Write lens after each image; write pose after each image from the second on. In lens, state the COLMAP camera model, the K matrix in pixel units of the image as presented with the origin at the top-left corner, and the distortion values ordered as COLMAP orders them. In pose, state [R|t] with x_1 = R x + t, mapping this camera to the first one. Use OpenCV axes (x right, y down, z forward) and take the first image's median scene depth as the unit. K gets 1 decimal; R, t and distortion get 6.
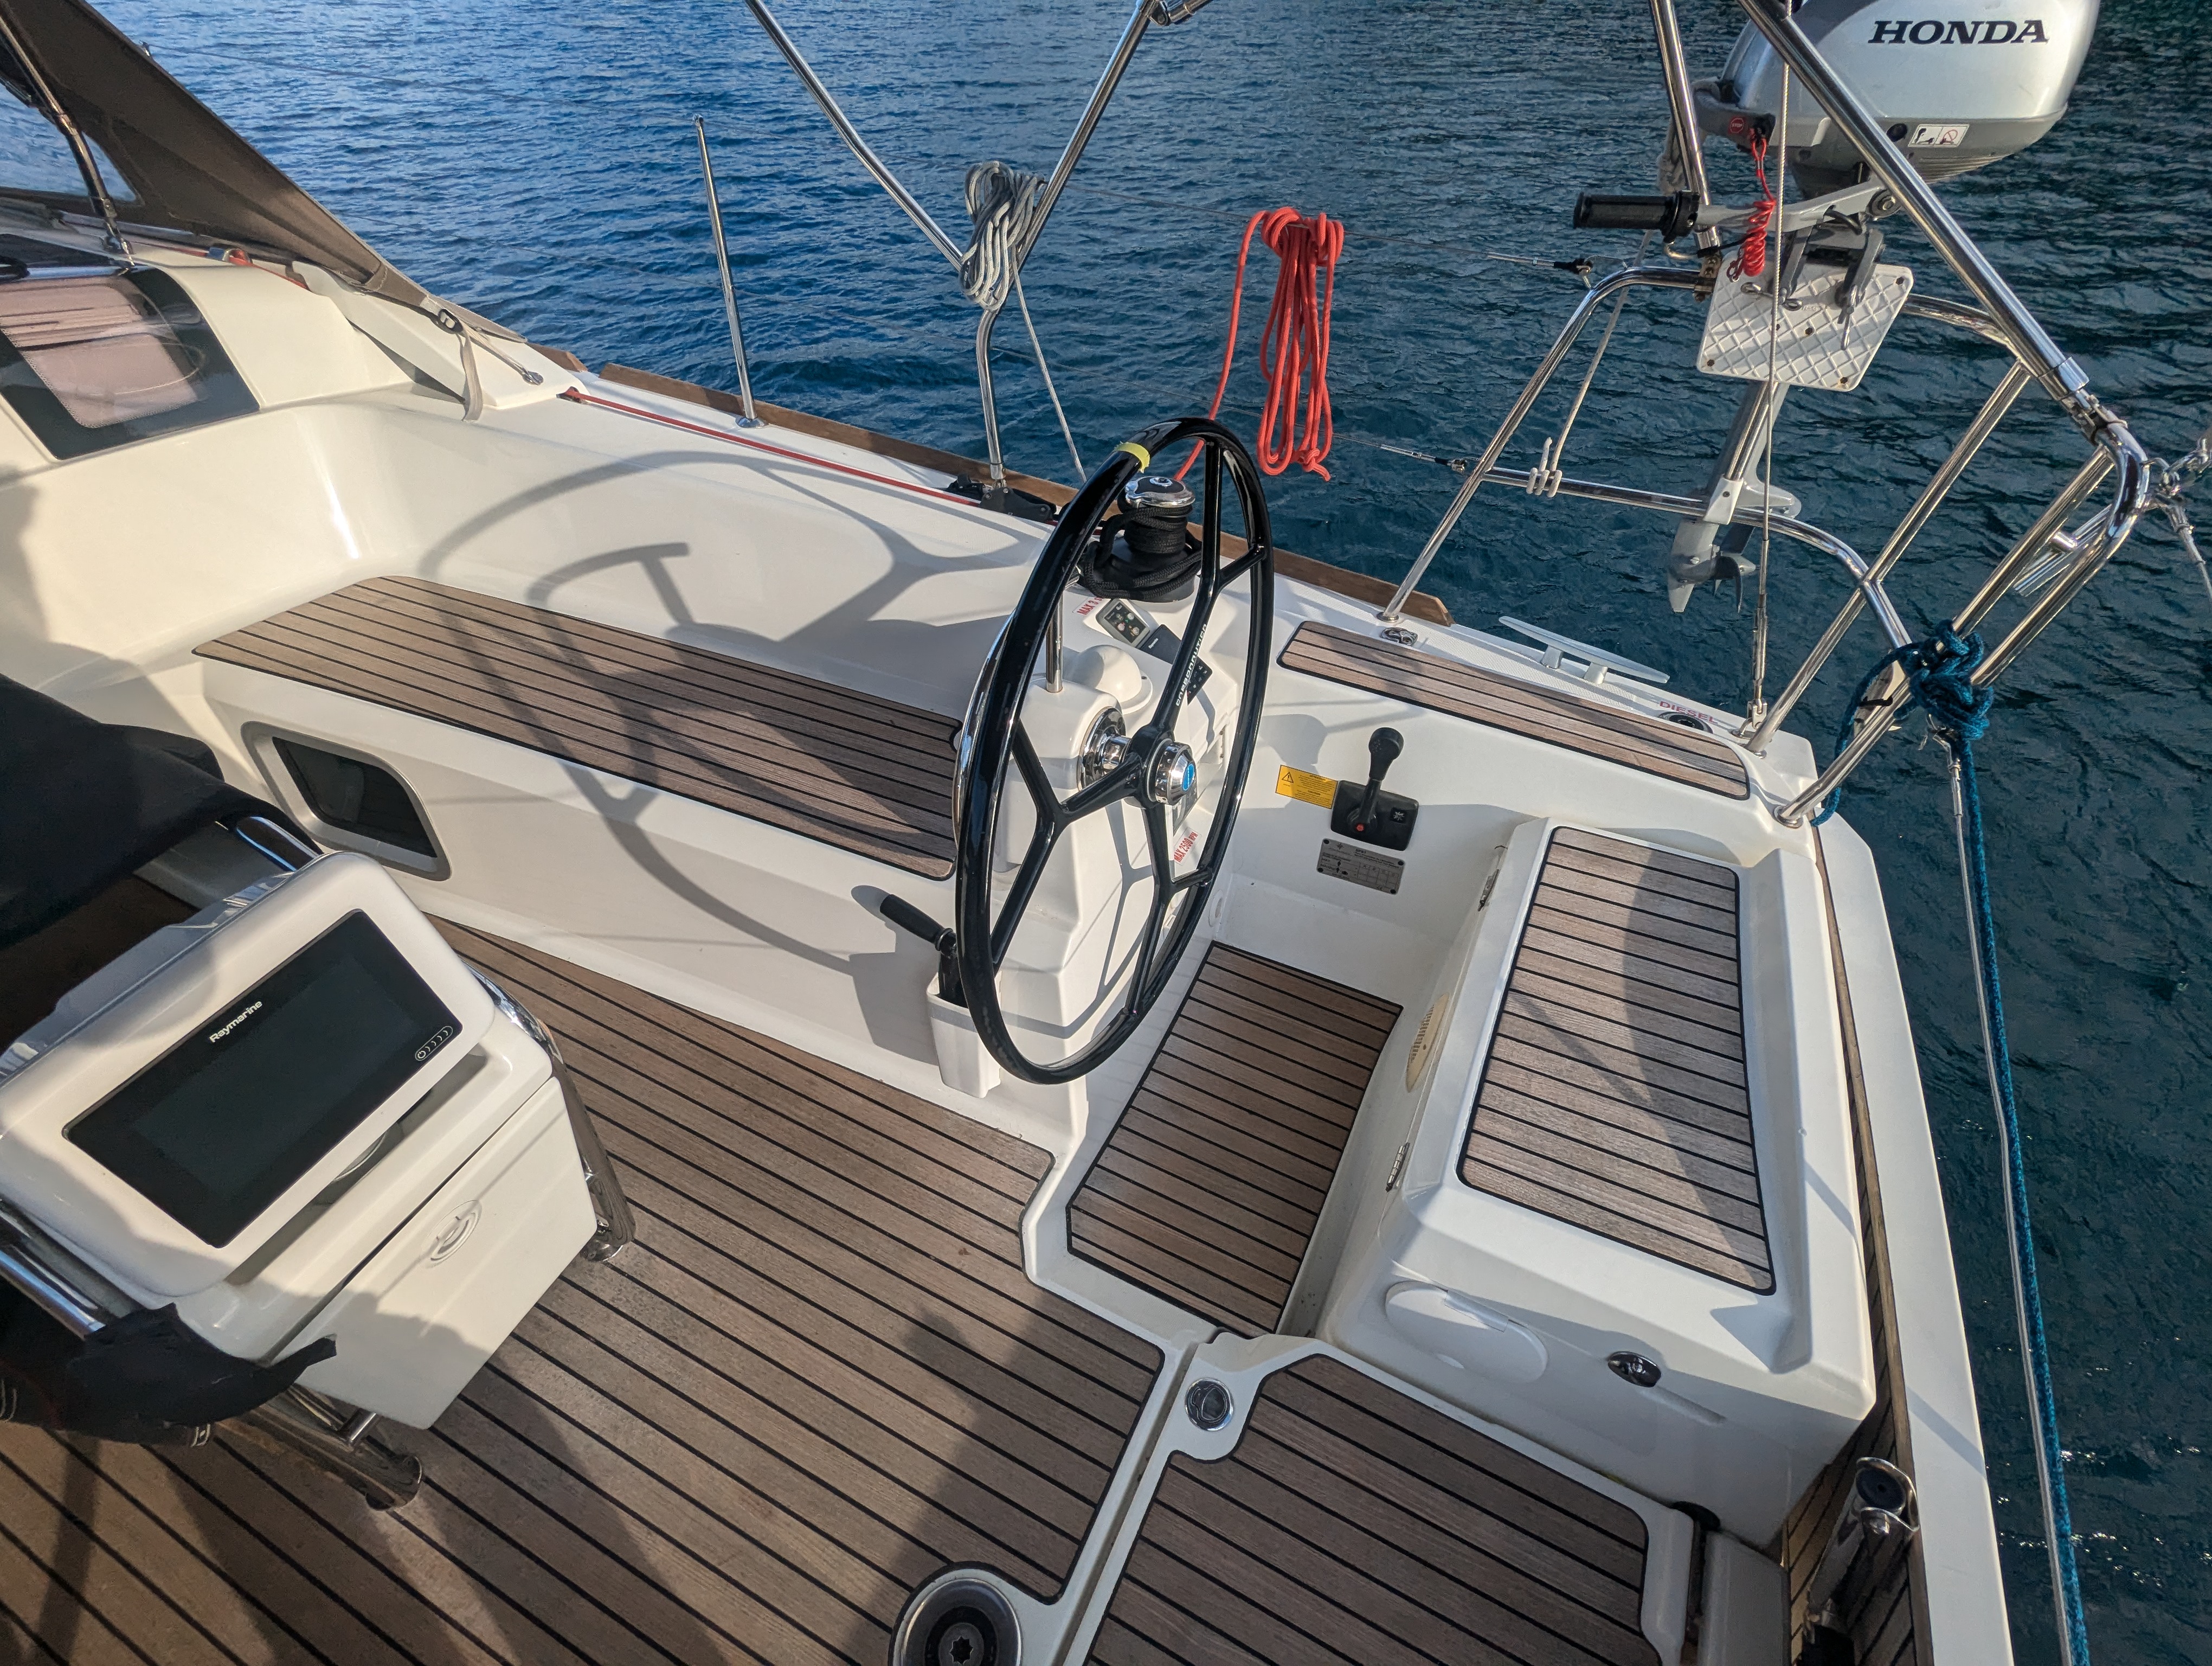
lens RADIAL K [[1053.8, 0, 1106.0], [0, 1053.8, 833.0], [0, 0, 1]] dist [0.001776, -0.001184]
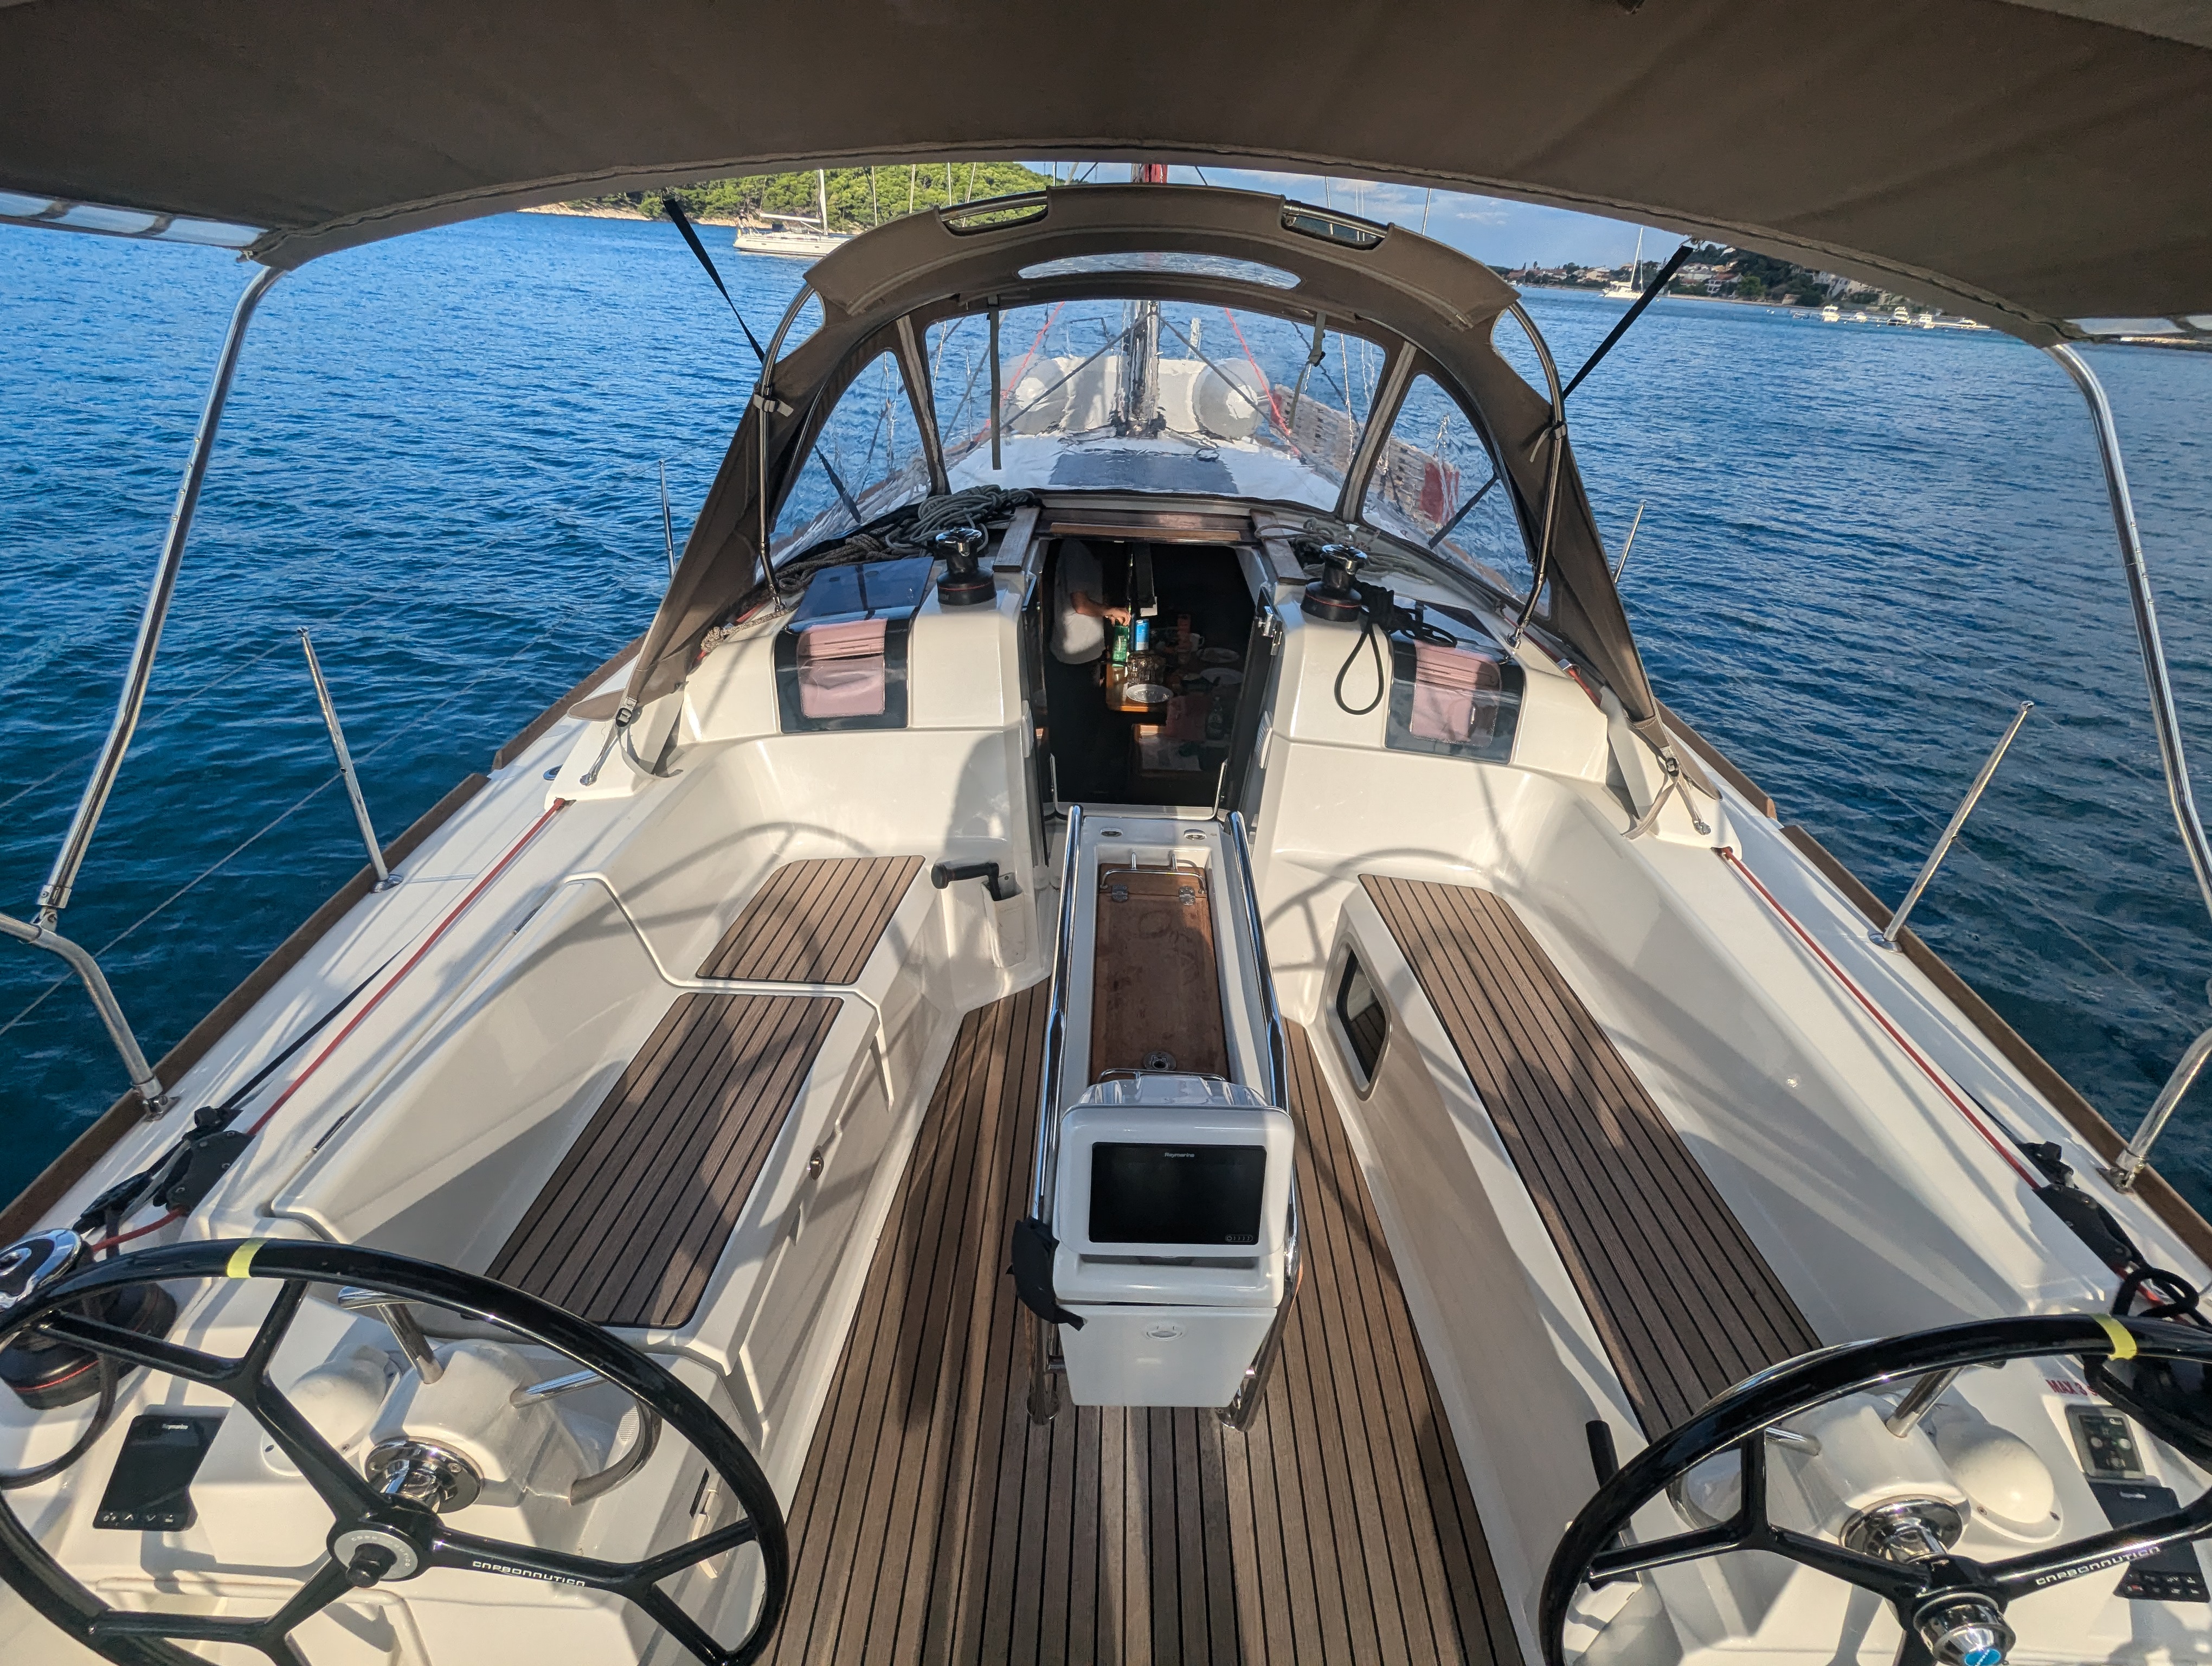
lens RADIAL K [[1053.8, 0, 1106.0], [0, 1053.8, 833.0], [0, 0, 1]] dist [0.001776, -0.001184]
pose [[0.432725, 0.468041, -0.770511, 0.087713], [-0.655487, 0.750117, 0.087526, -0.121492], [0.618939, 0.467185, 0.631389, -0.174398]]
